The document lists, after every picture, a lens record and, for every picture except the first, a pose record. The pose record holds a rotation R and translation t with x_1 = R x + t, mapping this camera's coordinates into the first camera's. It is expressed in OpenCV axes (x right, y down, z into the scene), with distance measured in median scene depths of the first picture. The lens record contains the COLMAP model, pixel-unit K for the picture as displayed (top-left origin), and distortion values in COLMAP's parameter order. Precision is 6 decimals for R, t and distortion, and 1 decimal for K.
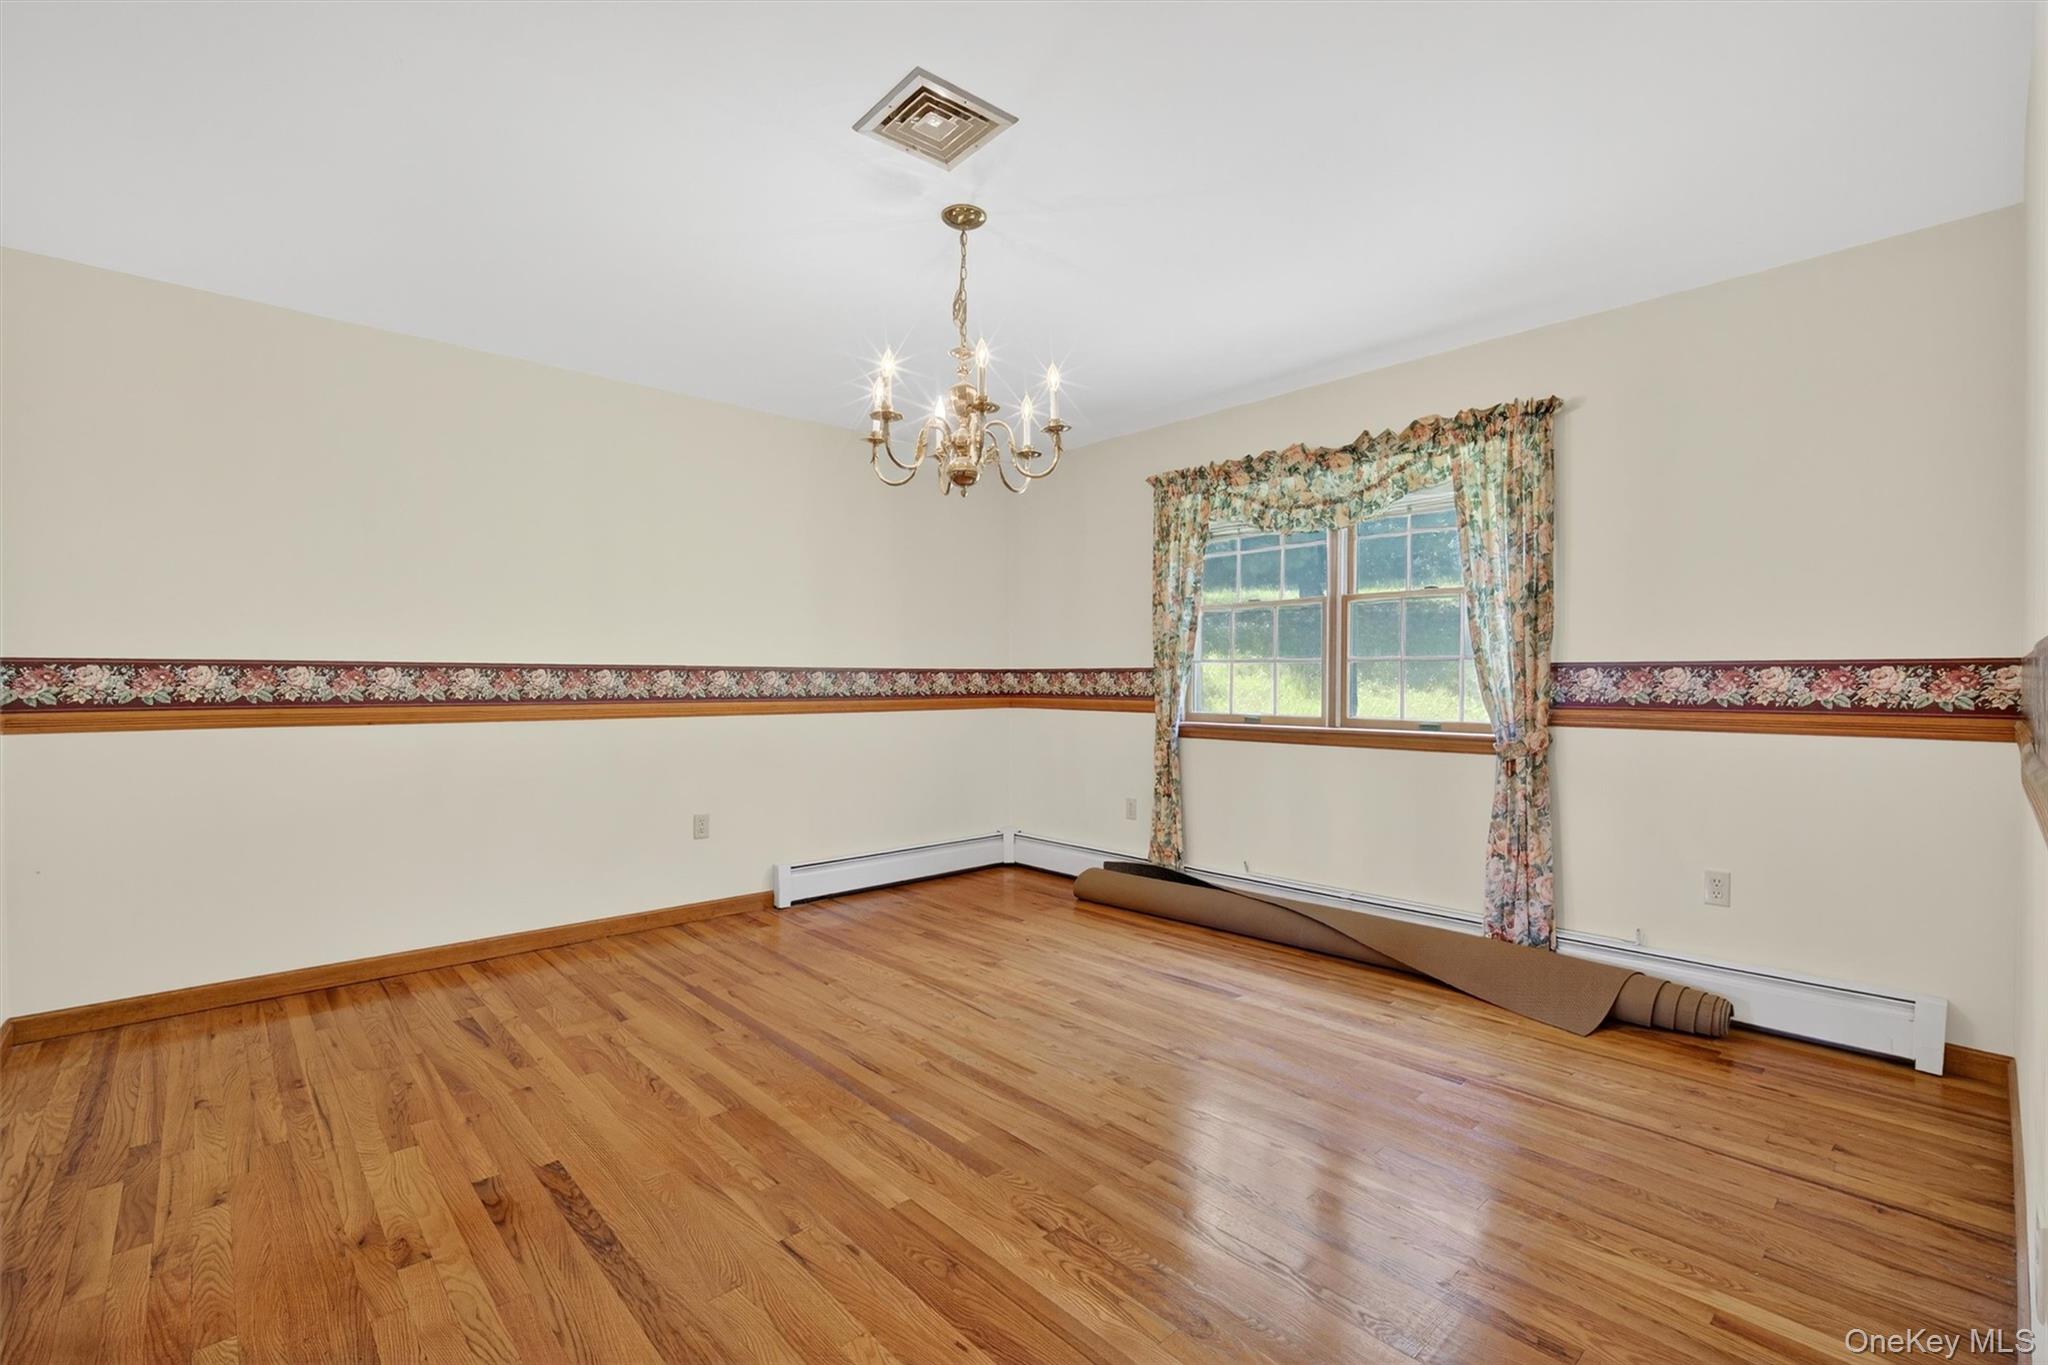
lens RADIAL K [[894.2, 0, 1036.2], [0, 894.2, 689.5], [0, 0, 1]] dist [-0.012664, 0.000166]
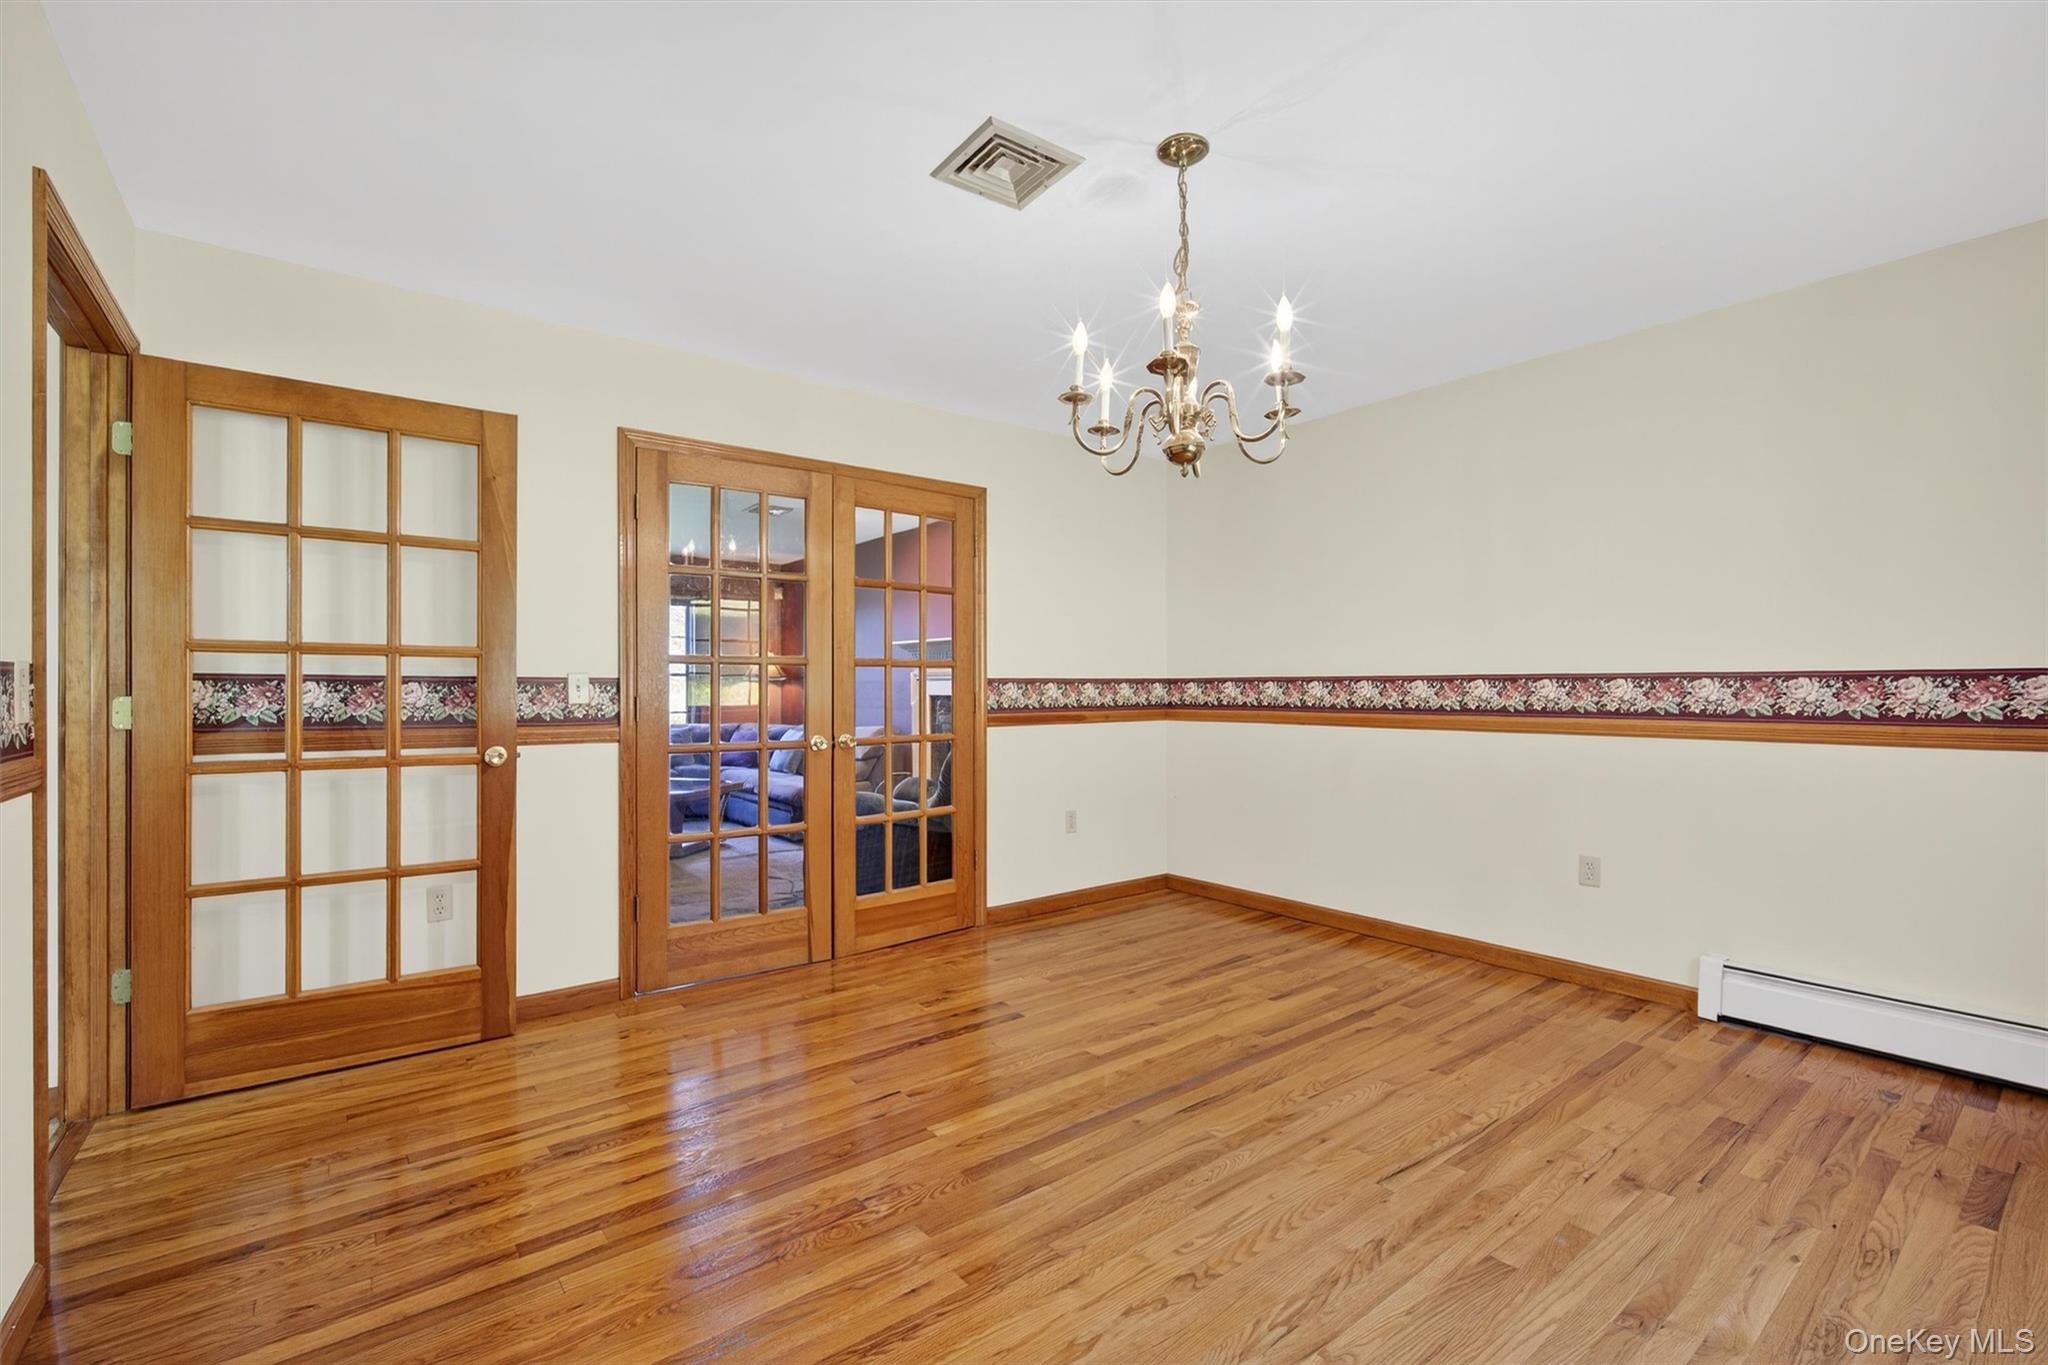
lens RADIAL K [[894.2, 0, 1037.9], [0, 894.2, 680.7], [0, 0, 1]] dist [-0.012664, 0.000166]
pose [[-0.073325, -0.012794, -0.997226, 0.681238], [-0.012155, 0.999855, -0.011934, -0.005700], [0.997234, 0.011246, -0.073470, 0.811680]]
